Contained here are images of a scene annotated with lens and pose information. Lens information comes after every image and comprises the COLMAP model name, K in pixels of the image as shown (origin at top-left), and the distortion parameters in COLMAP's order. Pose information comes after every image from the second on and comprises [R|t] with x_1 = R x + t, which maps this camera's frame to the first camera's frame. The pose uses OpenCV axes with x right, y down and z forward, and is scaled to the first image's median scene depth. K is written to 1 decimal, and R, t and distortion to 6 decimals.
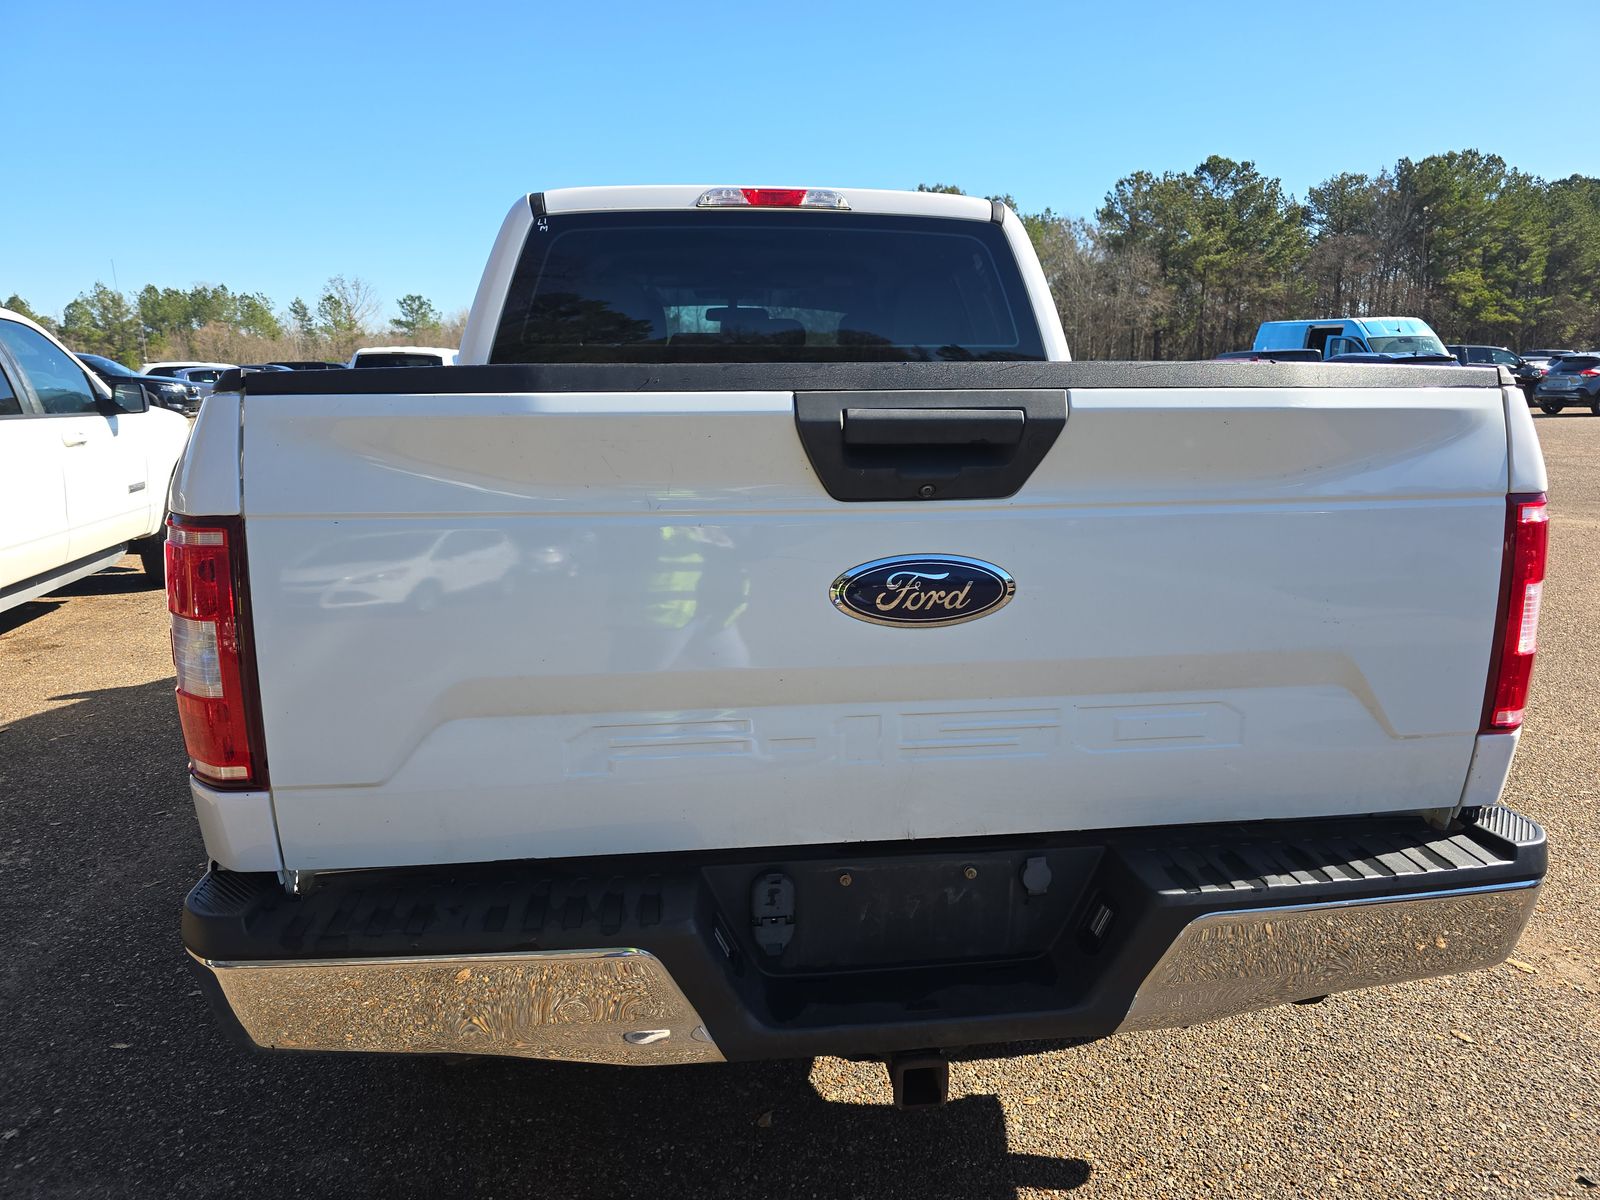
lens RADIAL K [[1103.2, 0, 797.8], [0, 1103.2, 577.5], [0, 0, 1]] dist [0.053415, -0.047184]
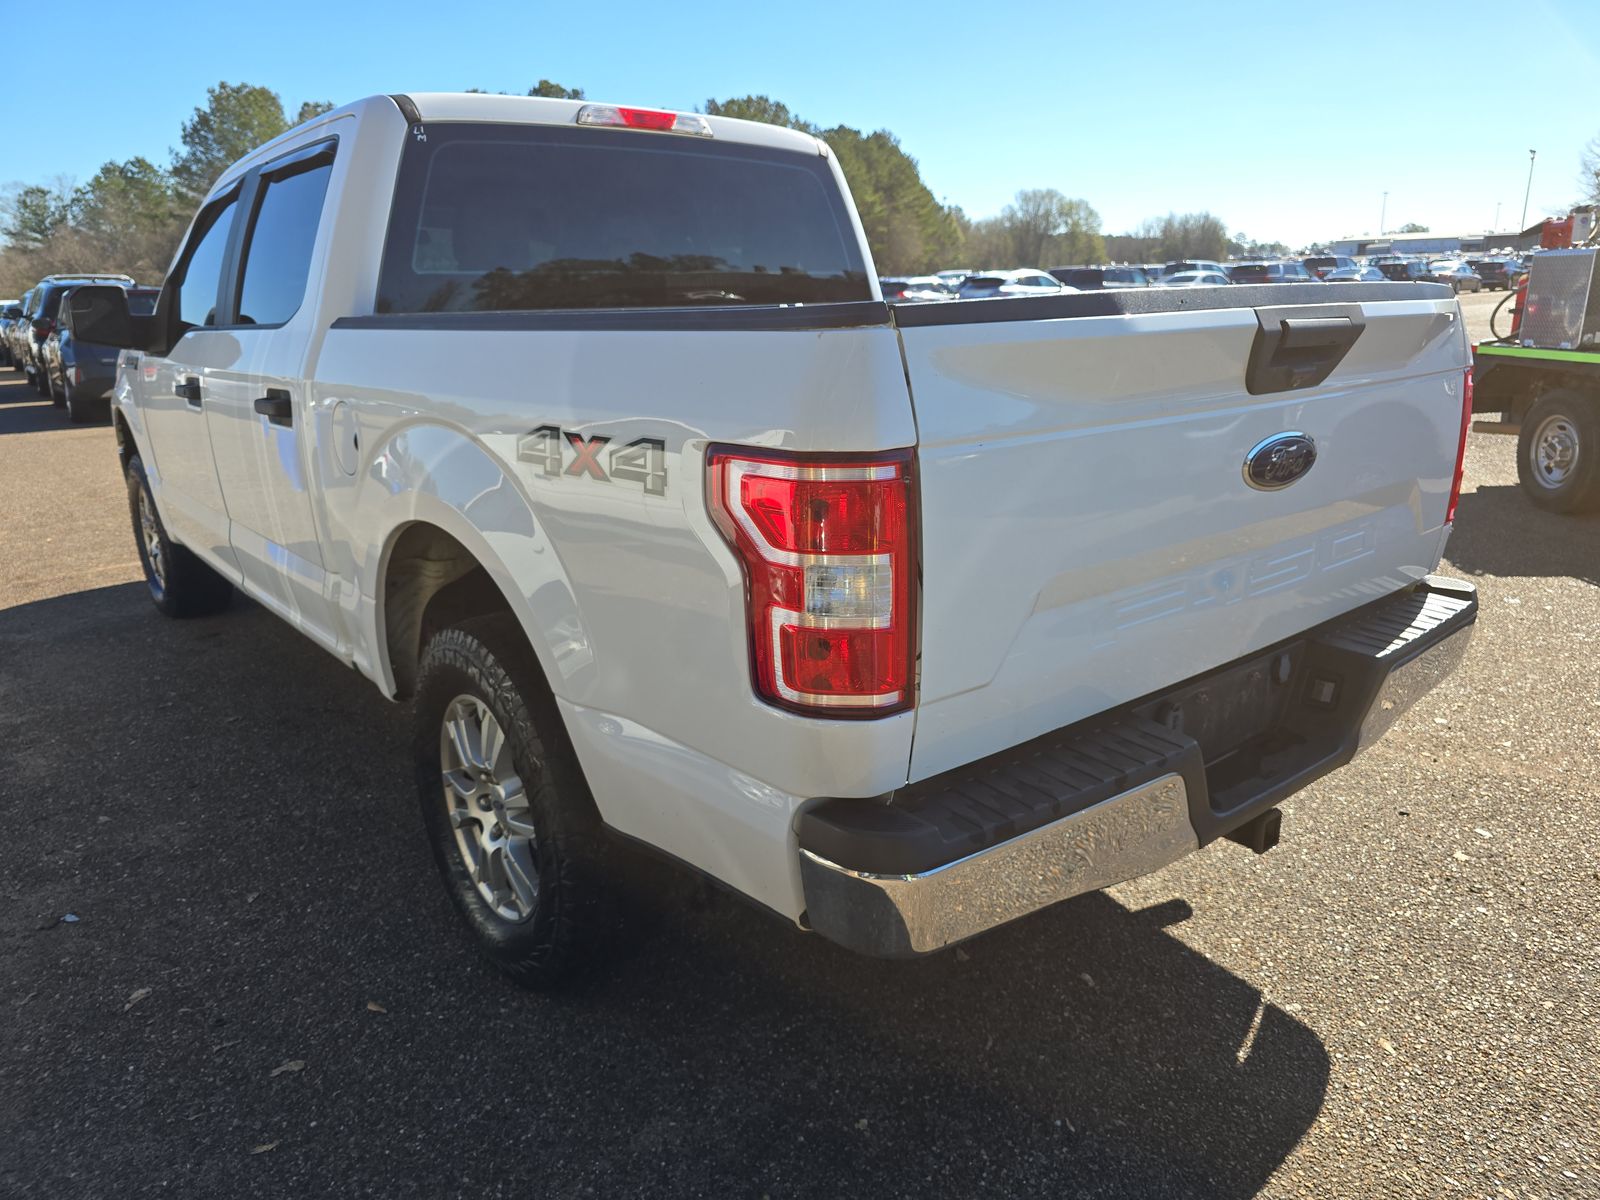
lens RADIAL K [[1110.4, 0, 807.2], [0, 1110.4, 609.5], [0, 0, 1]] dist [0.036402, -0.003783]
pose [[0.844652, -0.159182, 0.511102, -0.483890], [0.115141, 0.986442, 0.116942, -0.016326], [-0.522787, -0.039926, 0.851528, 0.072315]]
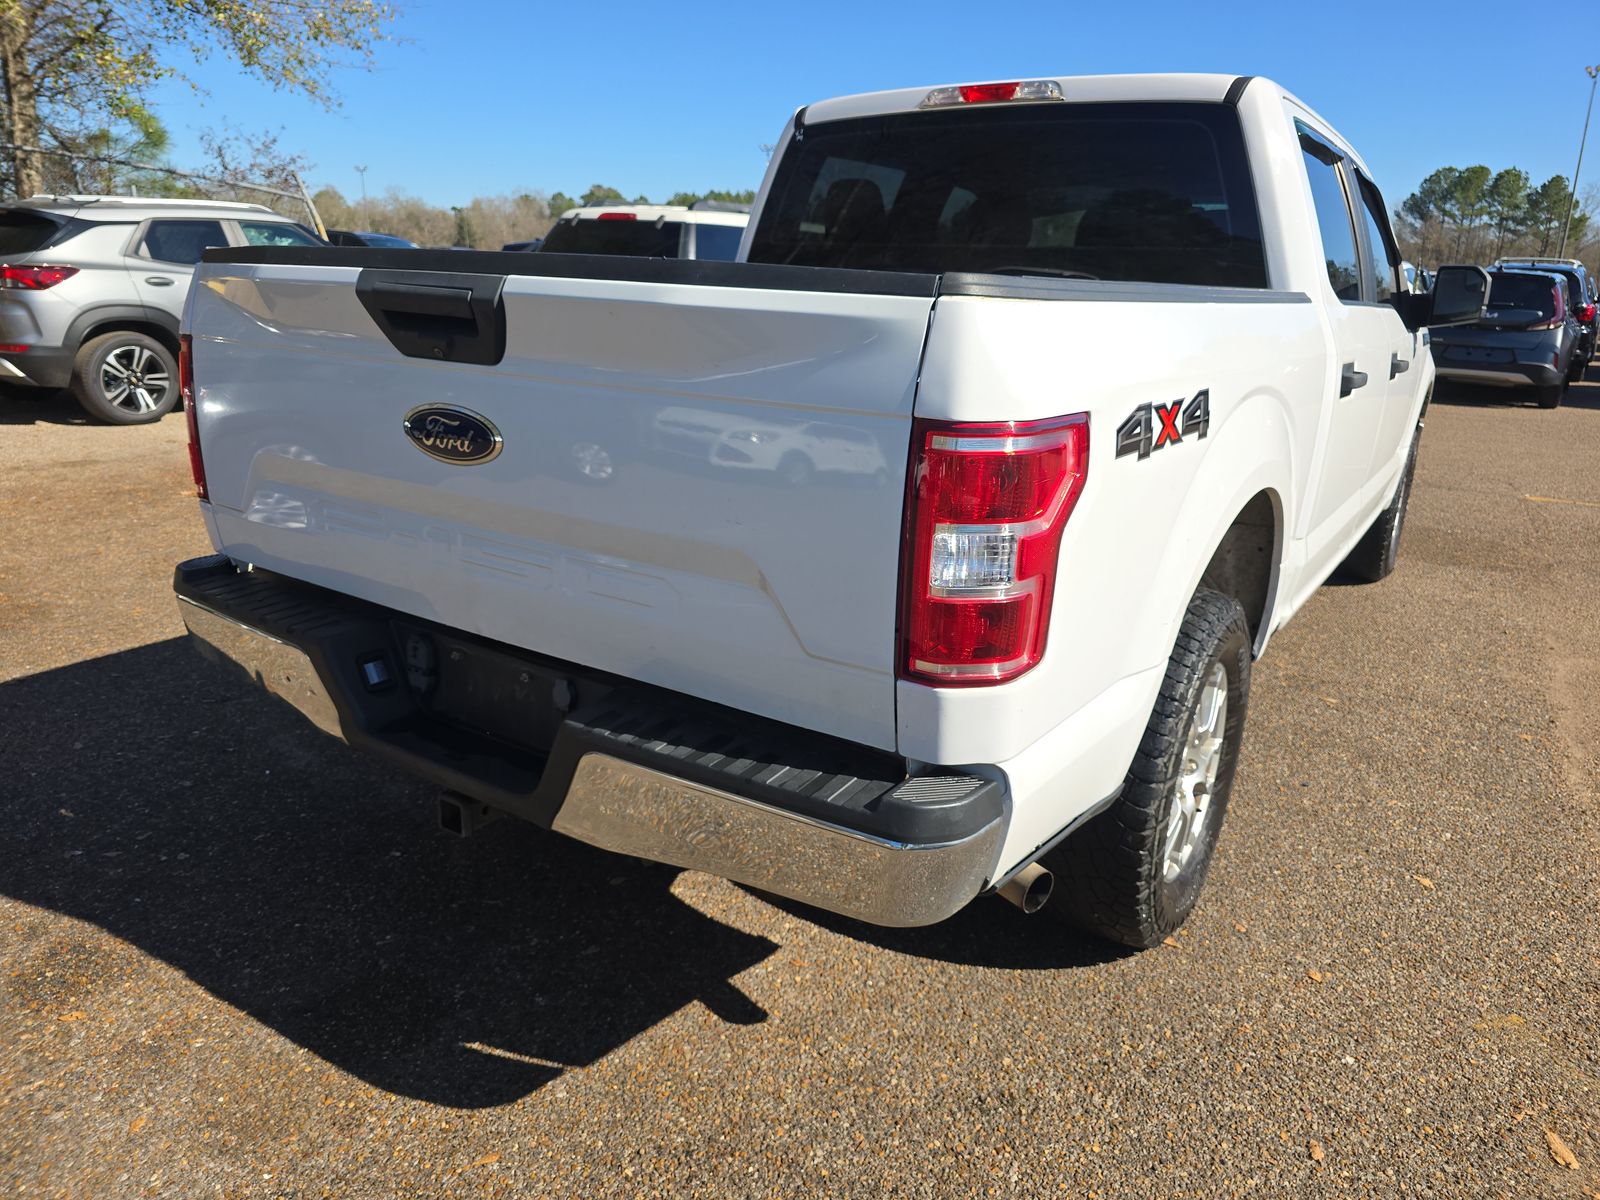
lens RADIAL K [[1126.2, 0, 810.5], [0, 1126.2, 610.2], [0, 0, 1]] dist [0.012724, 0.000036]
pose [[0.744515, 0.215326, -0.631928, 0.604042], [-0.152522, 0.976385, 0.153002, -0.024366], [0.649950, -0.017529, 0.759775, 0.131180]]
